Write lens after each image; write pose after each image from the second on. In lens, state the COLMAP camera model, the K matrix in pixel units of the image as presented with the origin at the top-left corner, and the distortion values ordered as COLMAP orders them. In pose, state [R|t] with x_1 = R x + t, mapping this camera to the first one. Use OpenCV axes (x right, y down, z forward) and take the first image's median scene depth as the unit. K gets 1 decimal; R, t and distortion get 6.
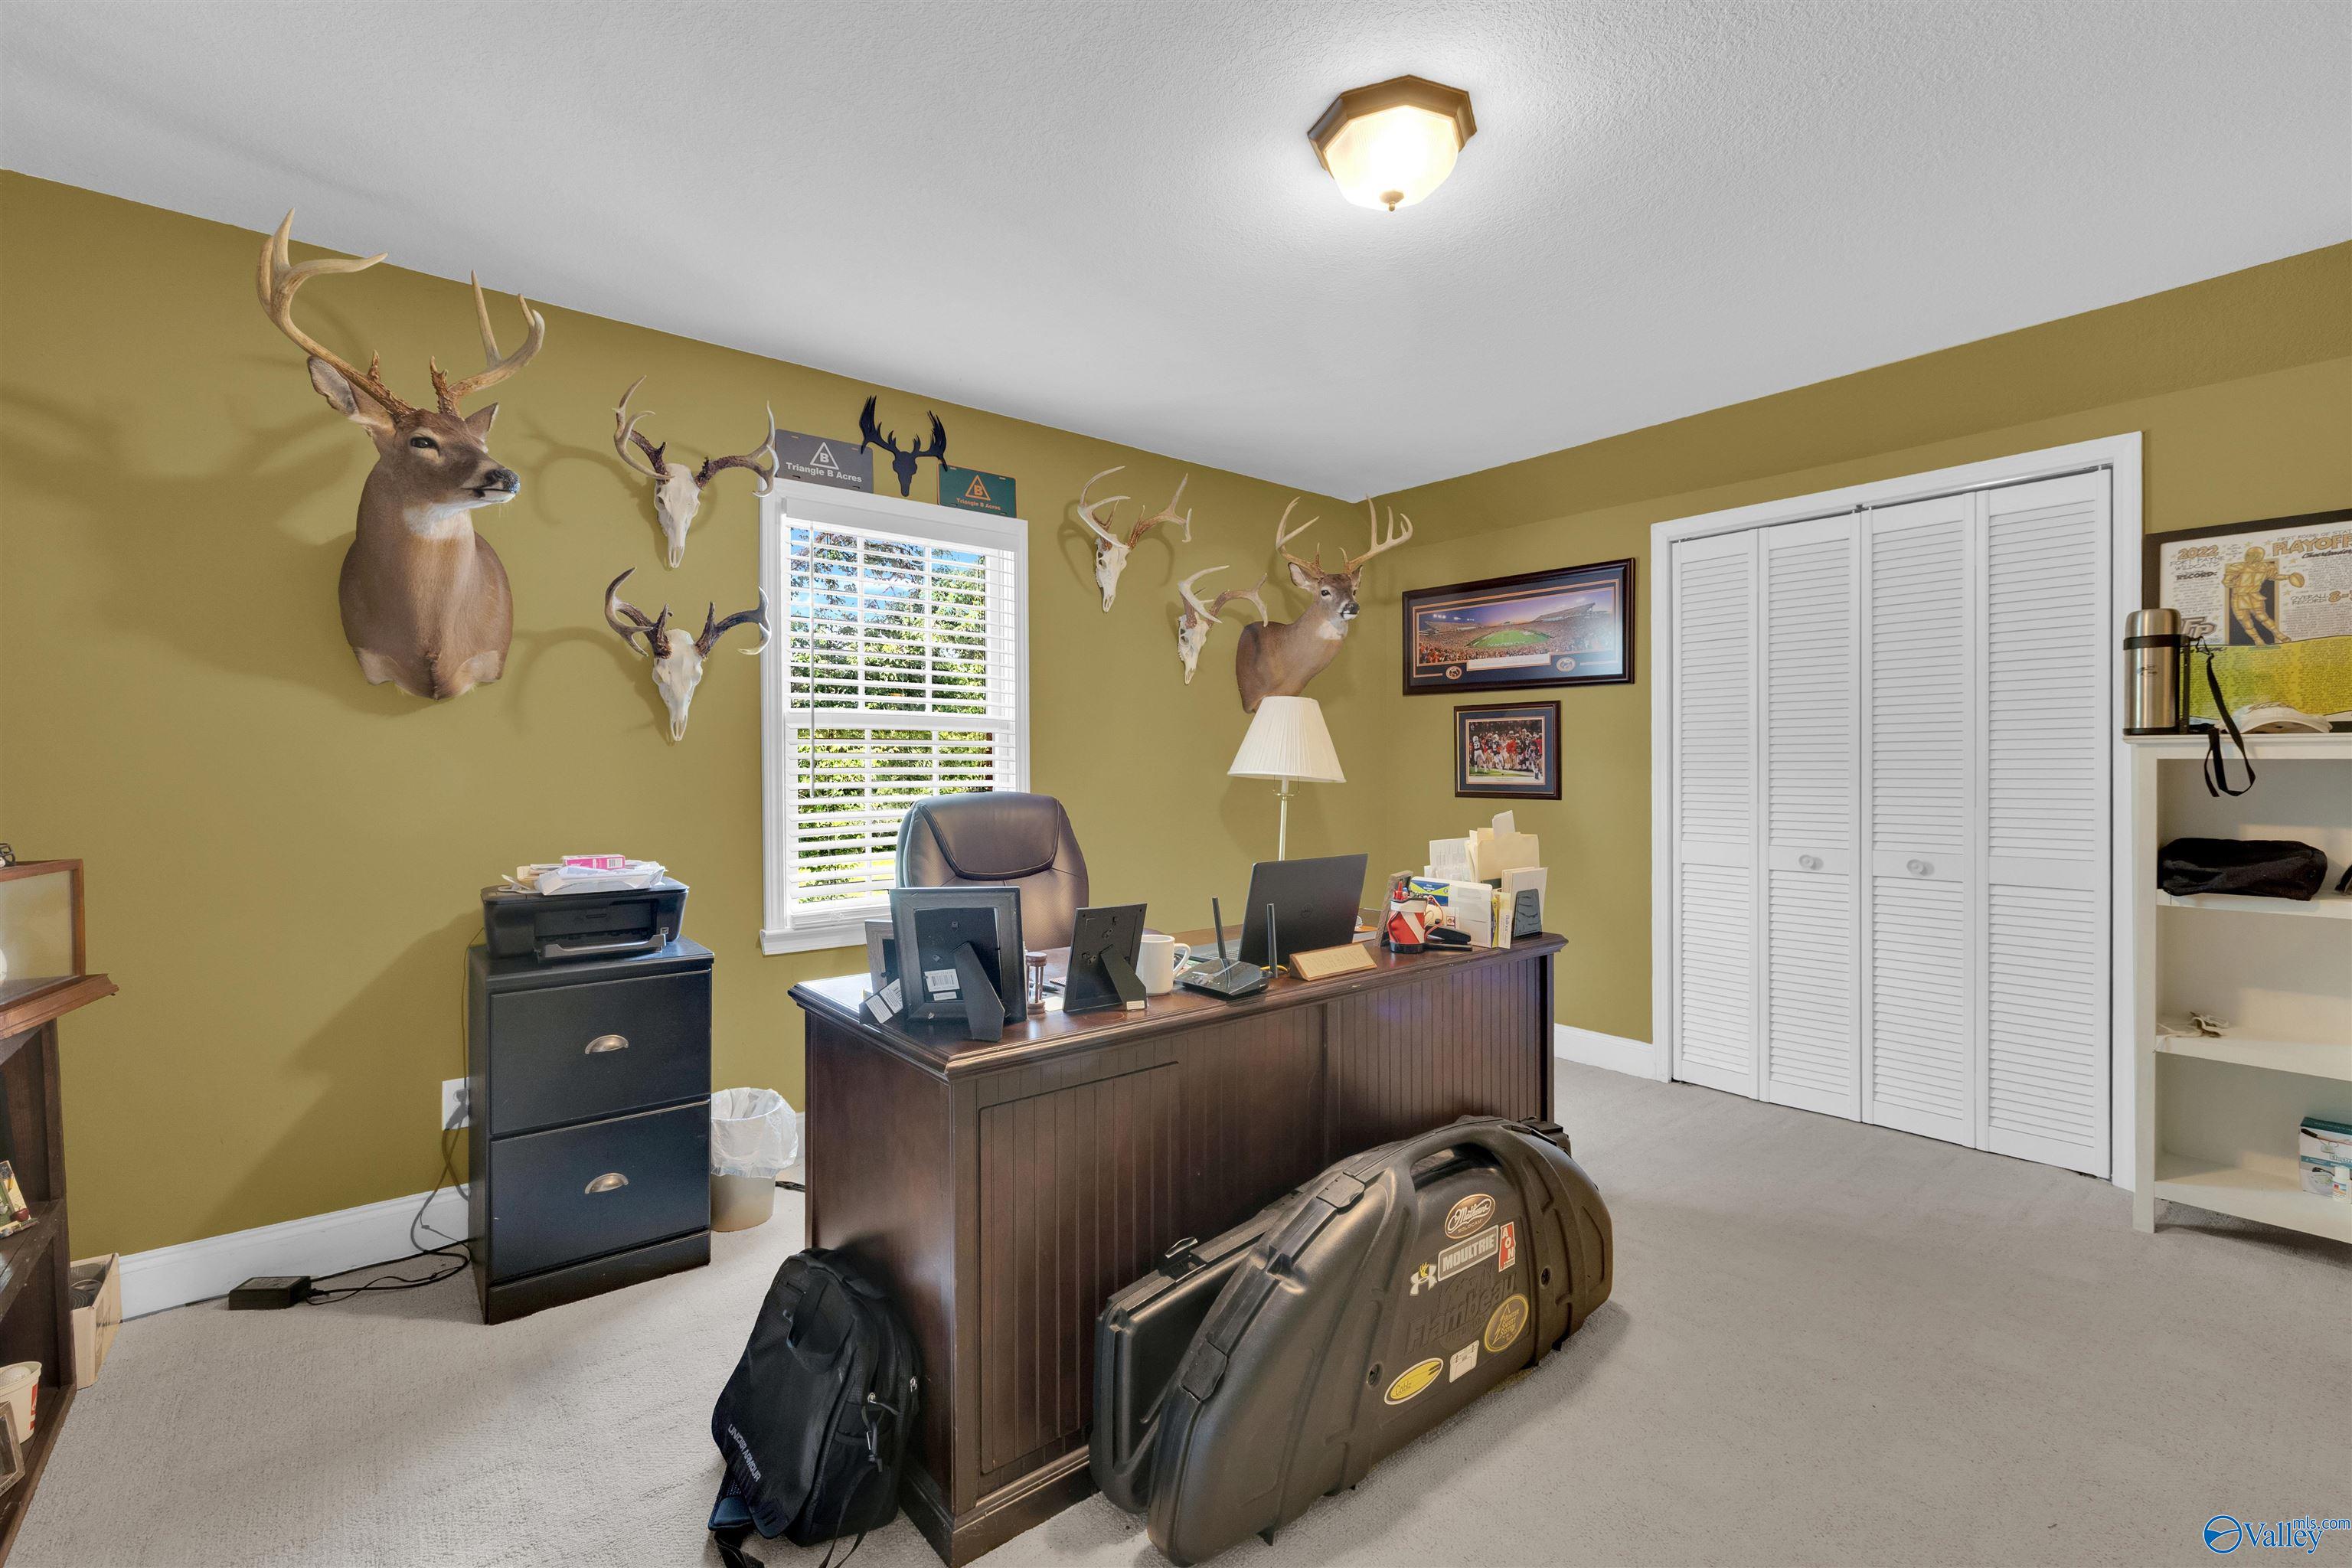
lens RADIAL K [[1000.5, 0, 1175.2], [0, 1000.5, 781.9], [0, 0, 1]] dist [-0.000161, -0.000152]
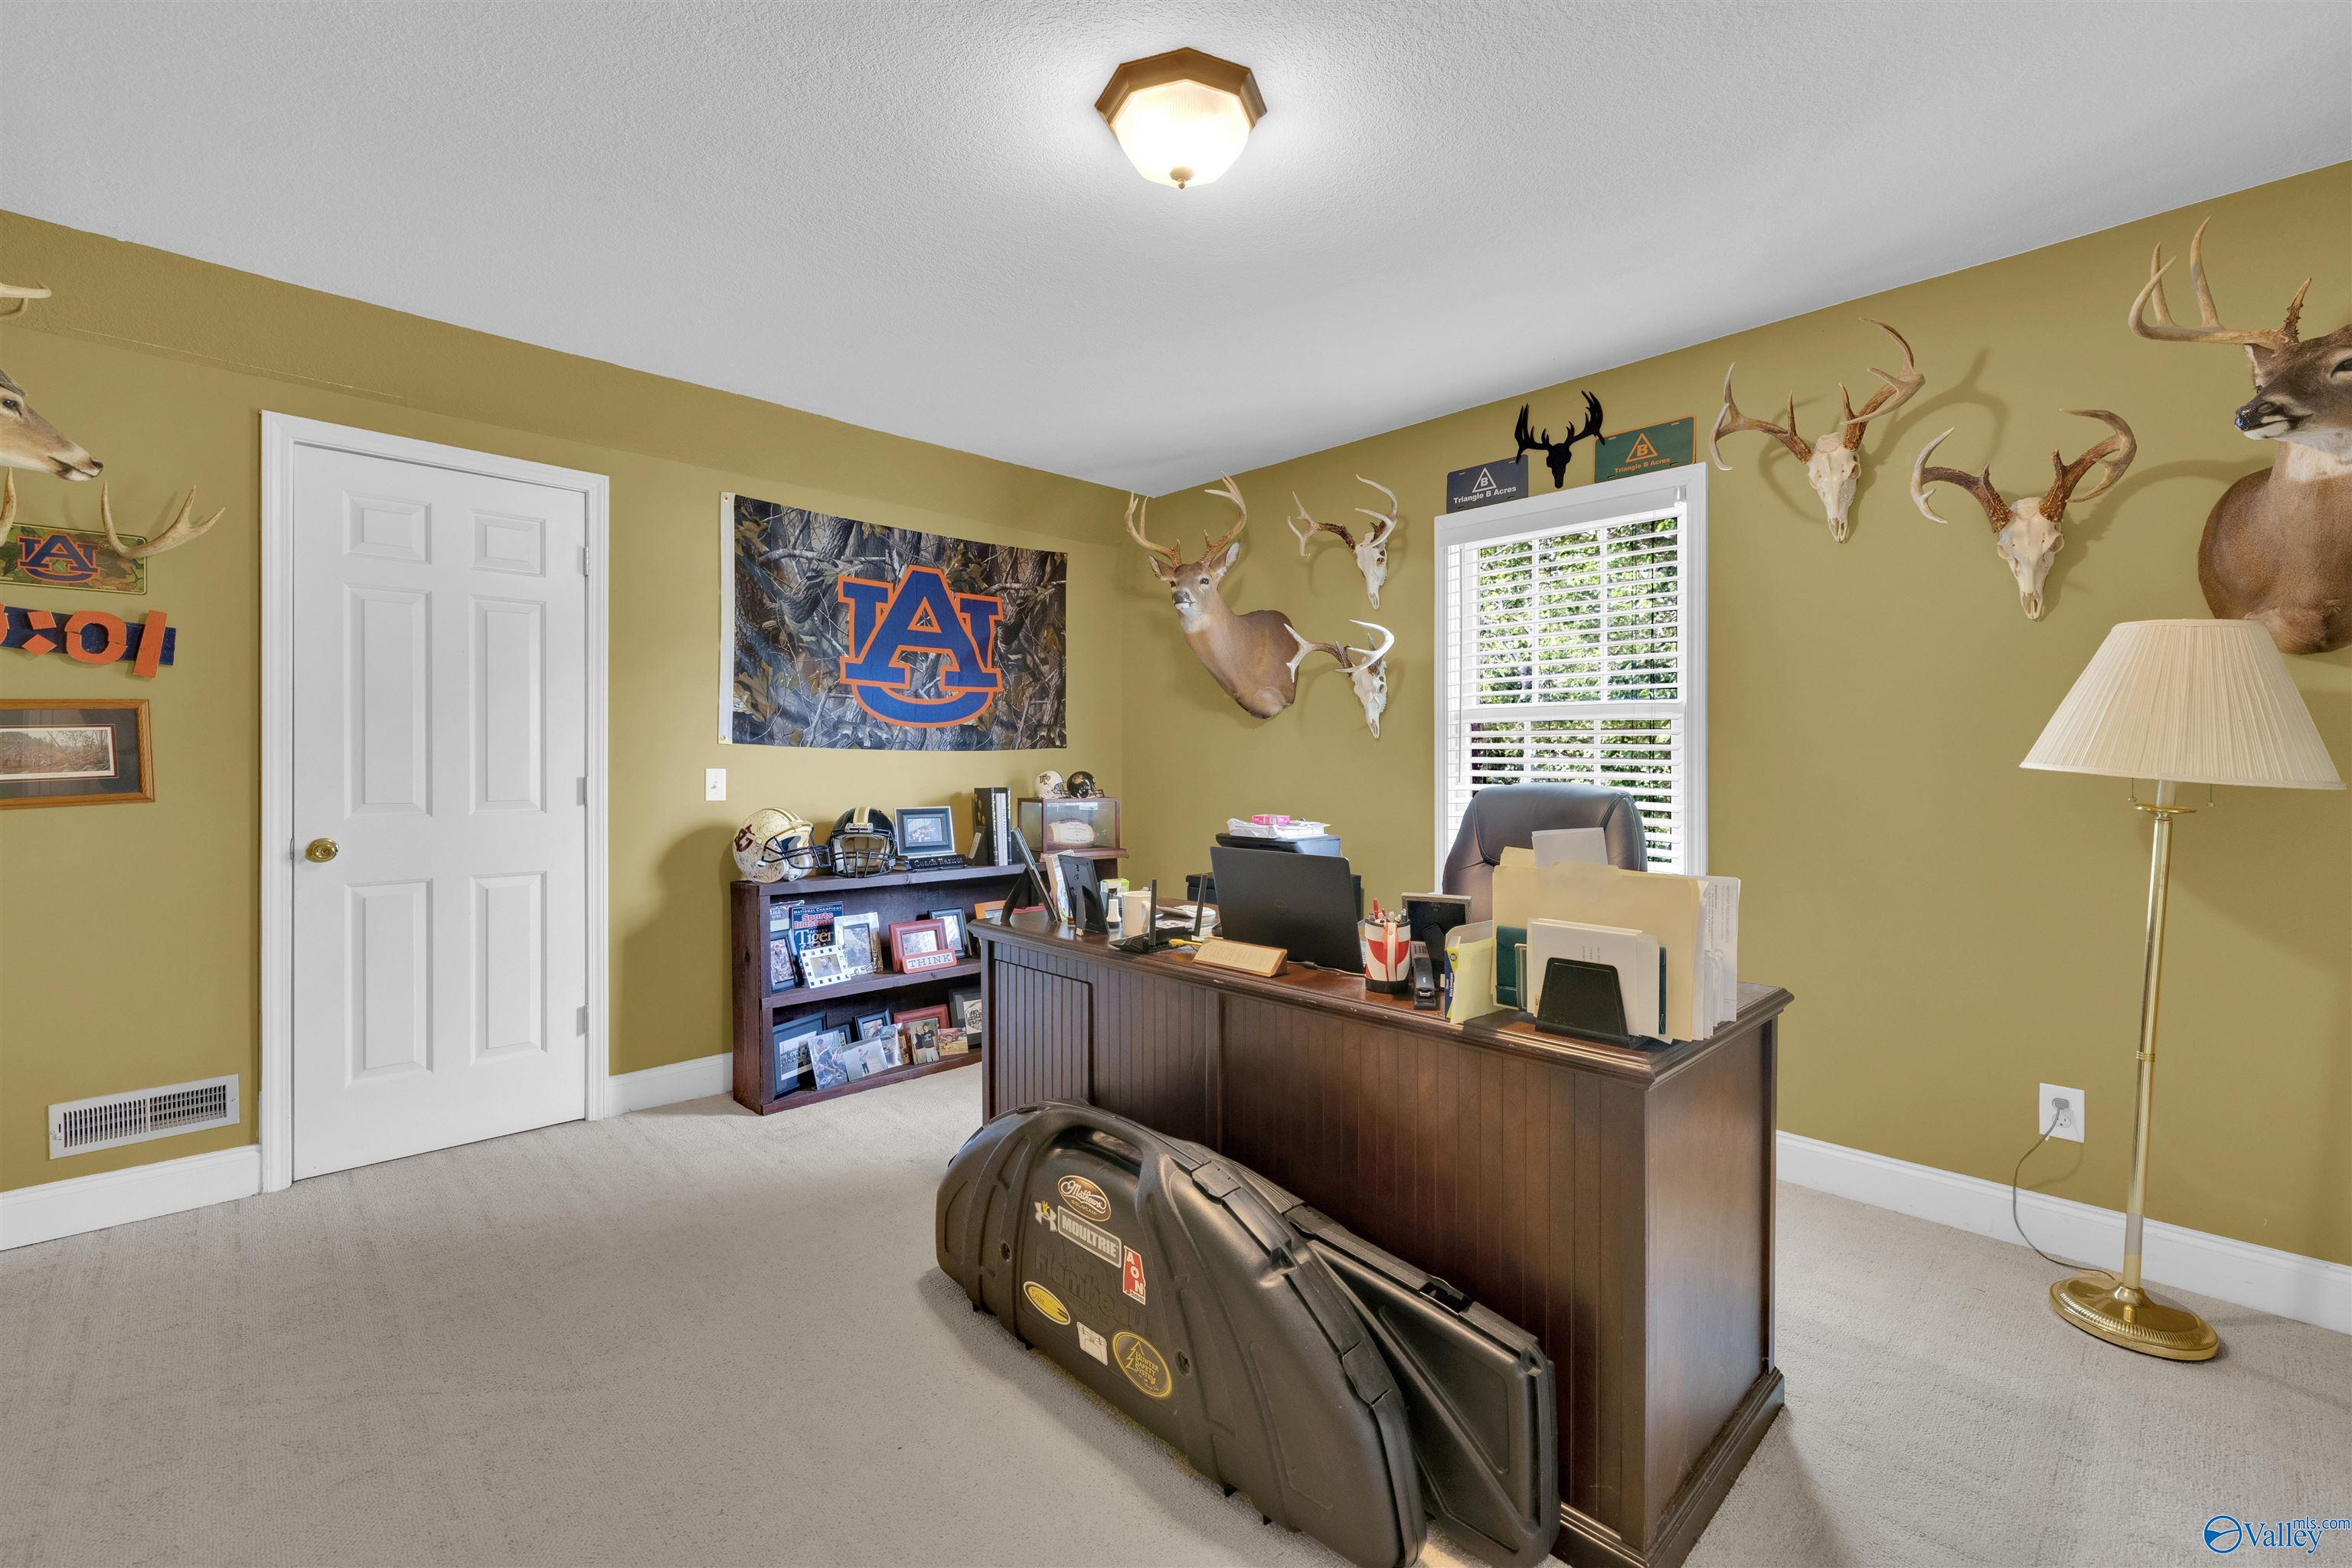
lens RADIAL K [[1000.5, 0, 1178.1], [0, 1000.5, 772.2], [0, 0, 1]] dist [-0.000161, -0.000152]
pose [[0.089566, 0.012243, -0.995906, 0.708404], [-0.014812, 0.999830, 0.010959, -0.005796], [0.995871, 0.013770, 0.089732, 0.539862]]
